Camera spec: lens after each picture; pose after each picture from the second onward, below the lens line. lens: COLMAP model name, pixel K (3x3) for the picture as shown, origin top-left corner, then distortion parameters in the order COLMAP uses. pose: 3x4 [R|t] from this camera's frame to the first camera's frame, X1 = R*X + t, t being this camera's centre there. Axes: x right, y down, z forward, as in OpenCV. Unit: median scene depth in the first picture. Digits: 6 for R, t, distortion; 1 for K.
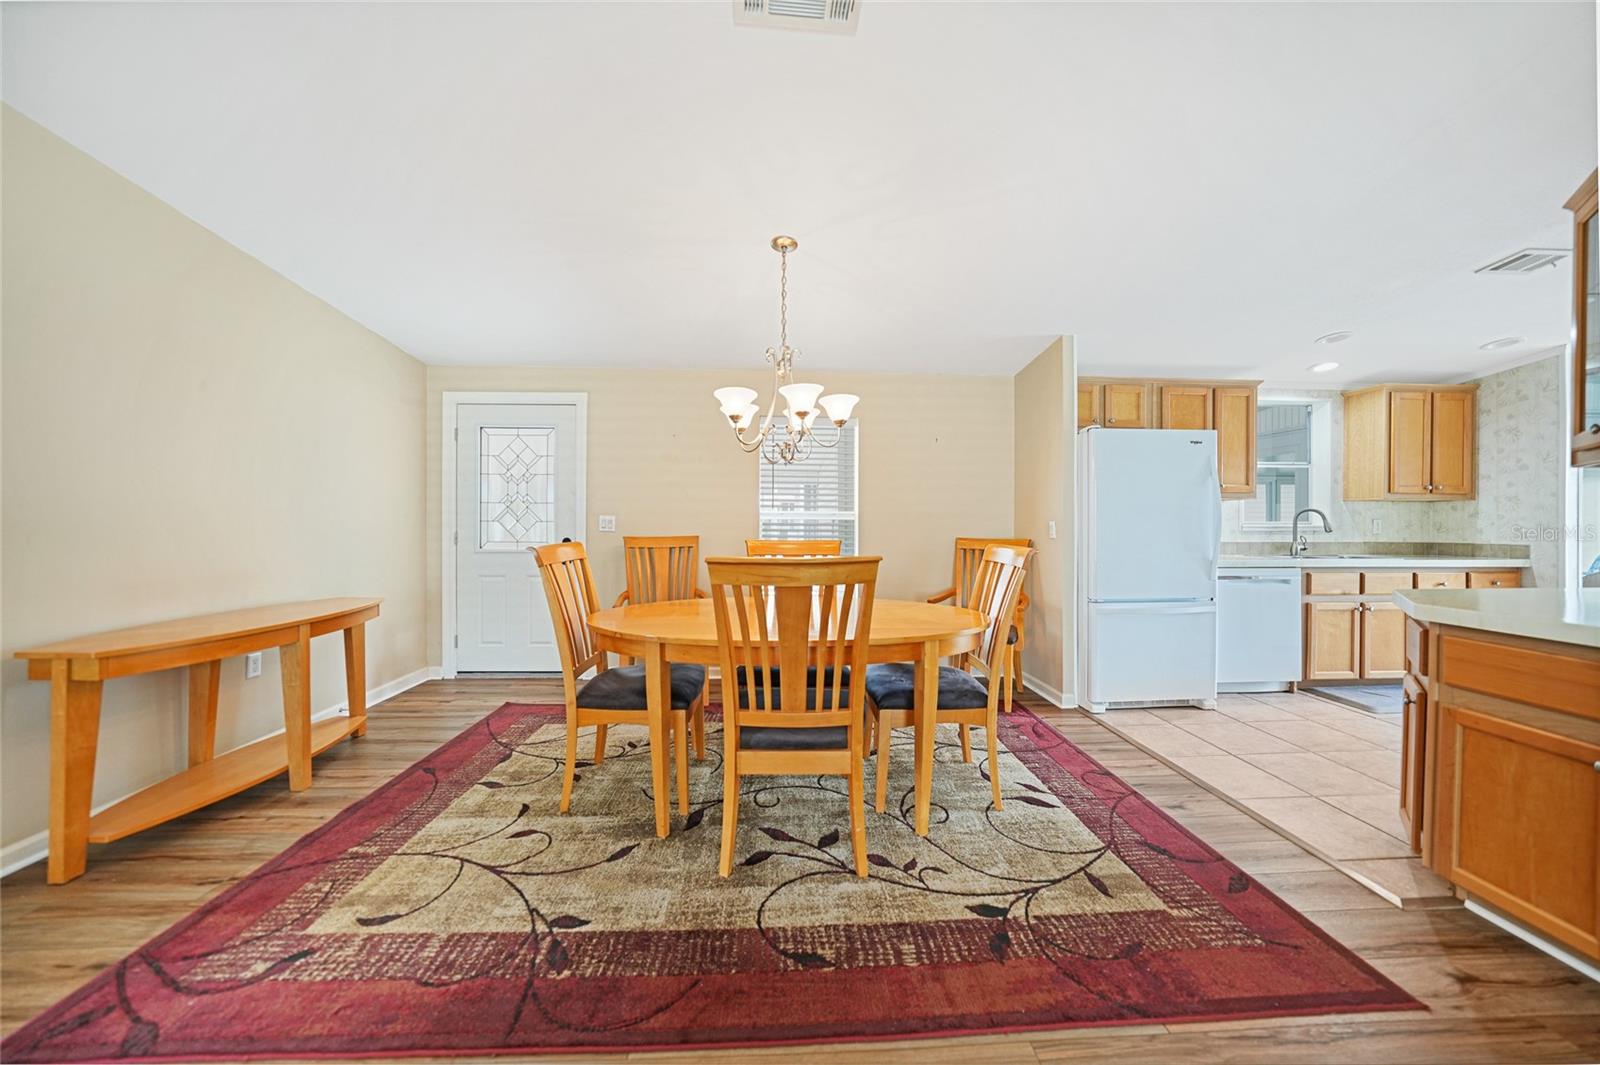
lens RADIAL K [[552.8, 0, 800.0], [0, 552.8, 532.5], [0, 0, 1]] dist [-0.023277, 0.005459]
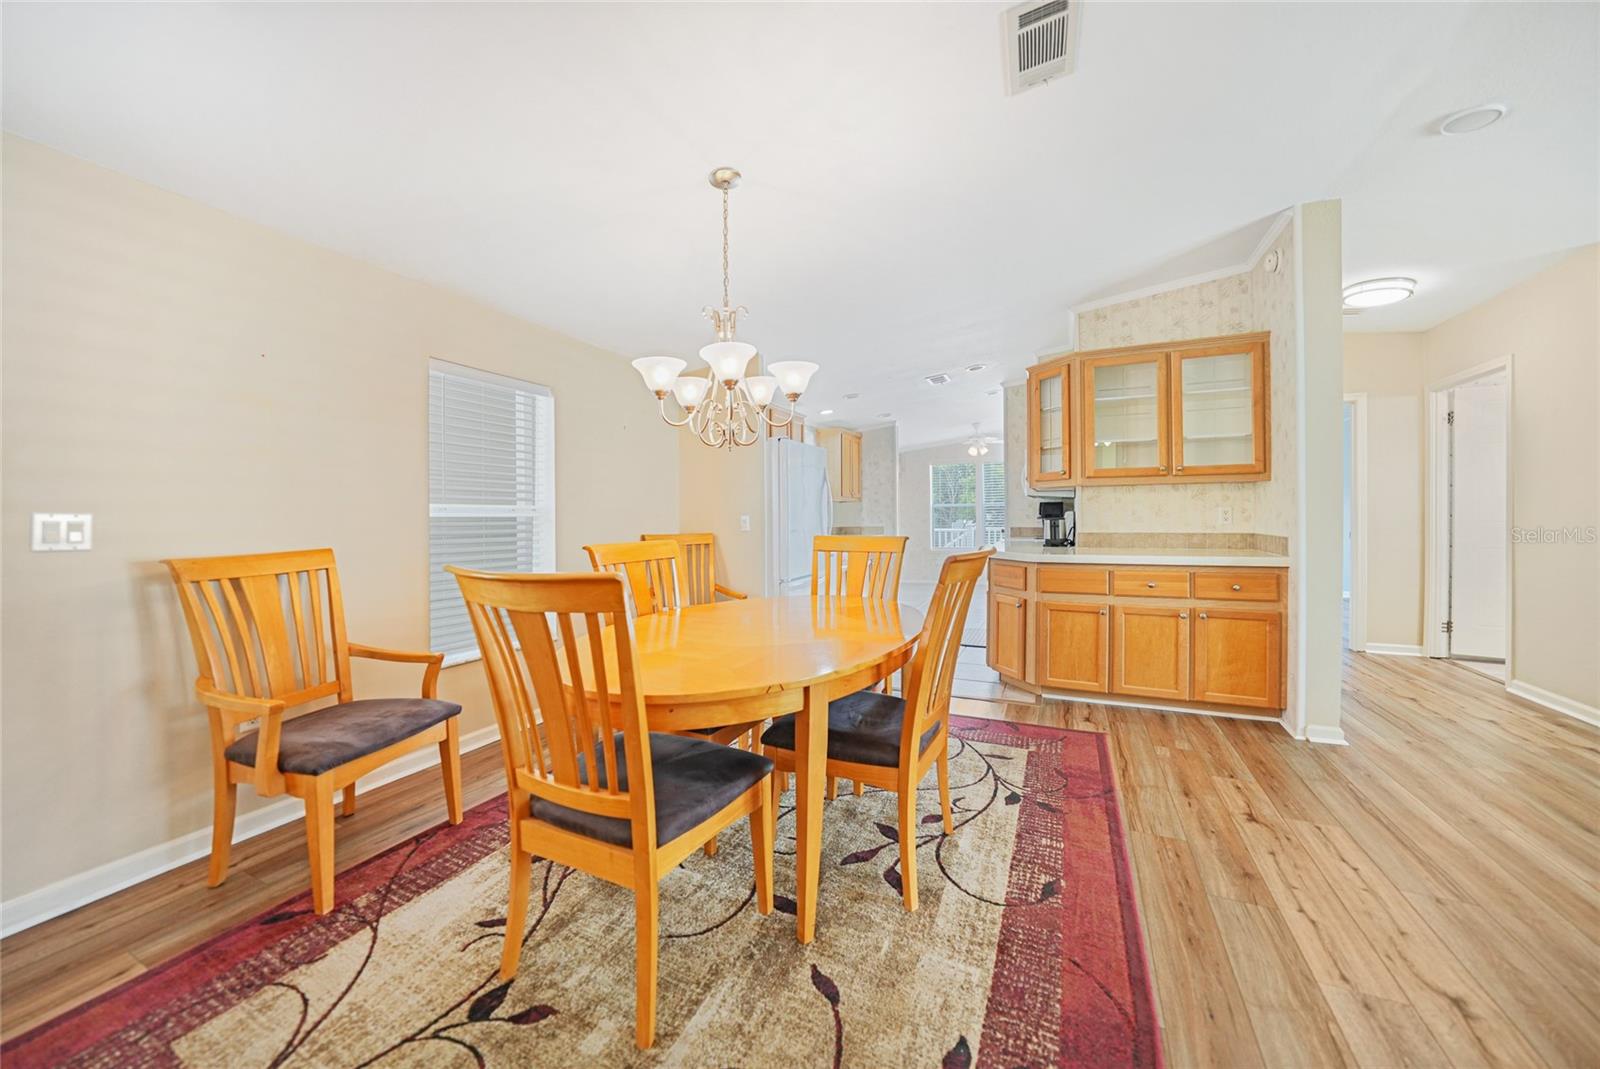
lens RADIAL K [[574.6, 0, 804.2], [0, 574.6, 535.6], [0, 0, 1]] dist [0.001213, 0.000209]
pose [[0.463065, -0.038968, 0.885467, -0.561086], [0.032045, 0.999116, 0.027211, -0.009522], [-0.885745, 0.015774, 0.463904, 0.386474]]
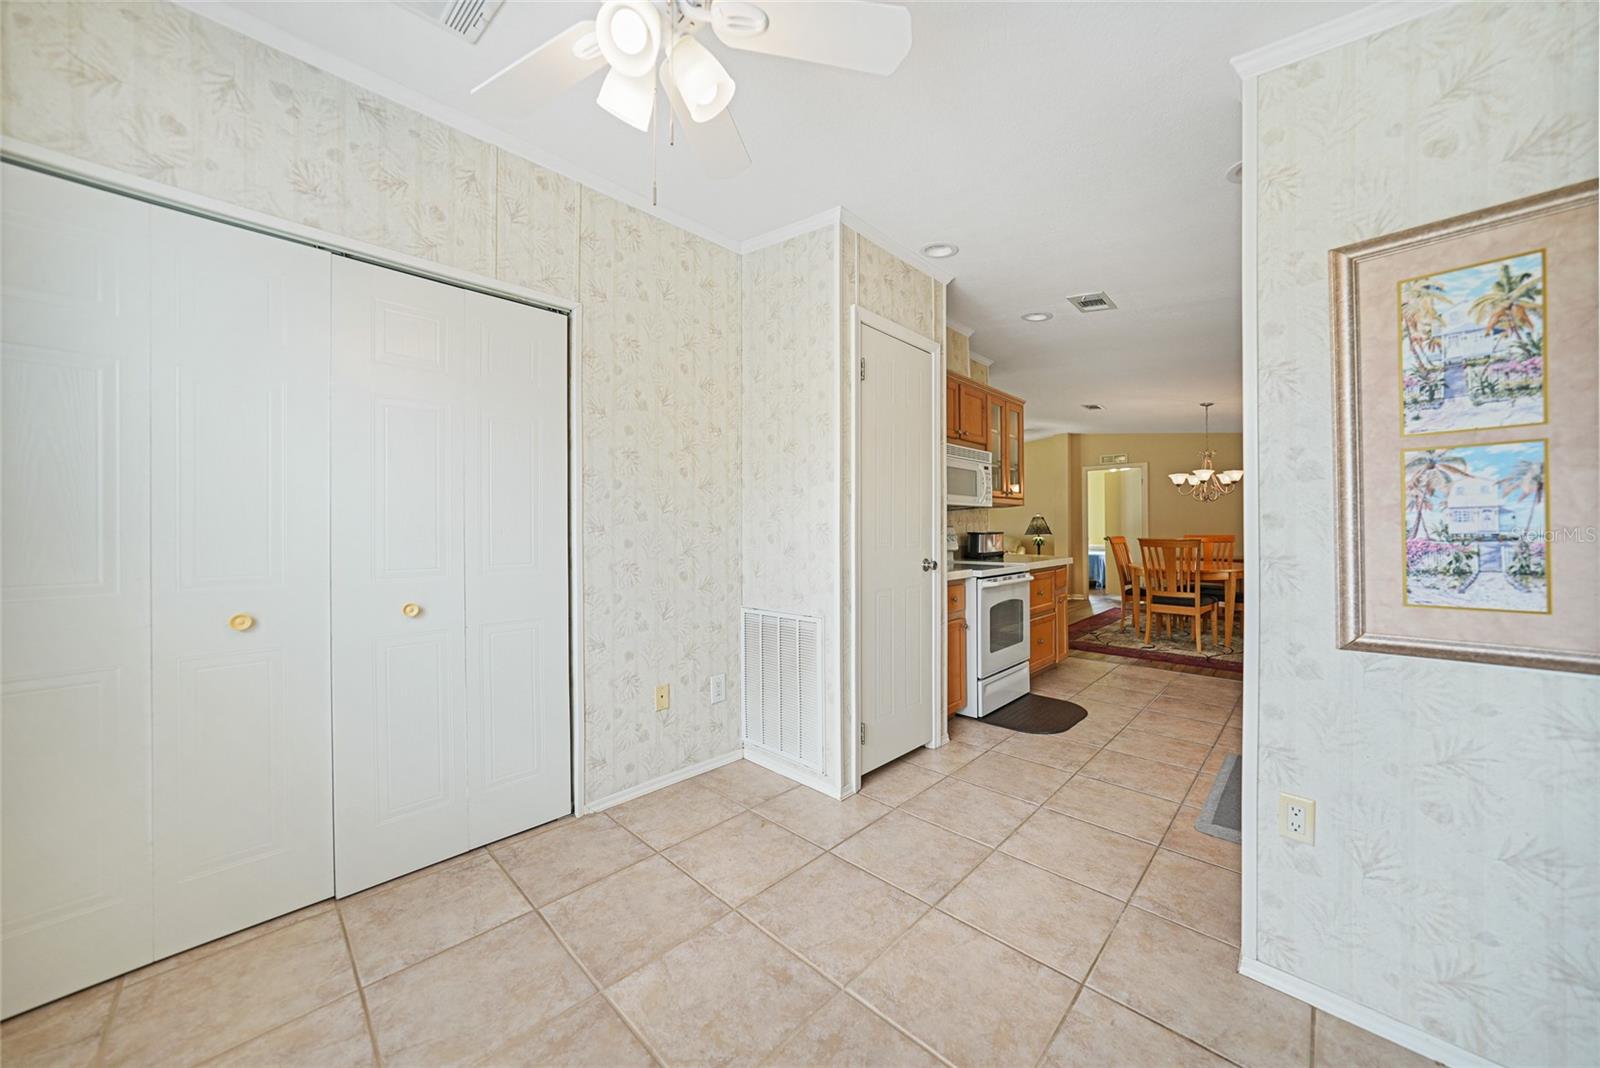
lens RADIAL K [[554.8, 0, 802.5], [0, 554.8, 527.0], [0, 0, 1]] dist [-0.019912, 0.000219]
pose [[-0.730929, -0.000156, -0.682454, 2.131381], [-0.009981, 0.999895, 0.010462, -0.019418], [0.682381, 0.014458, -0.730854, 1.168538]]
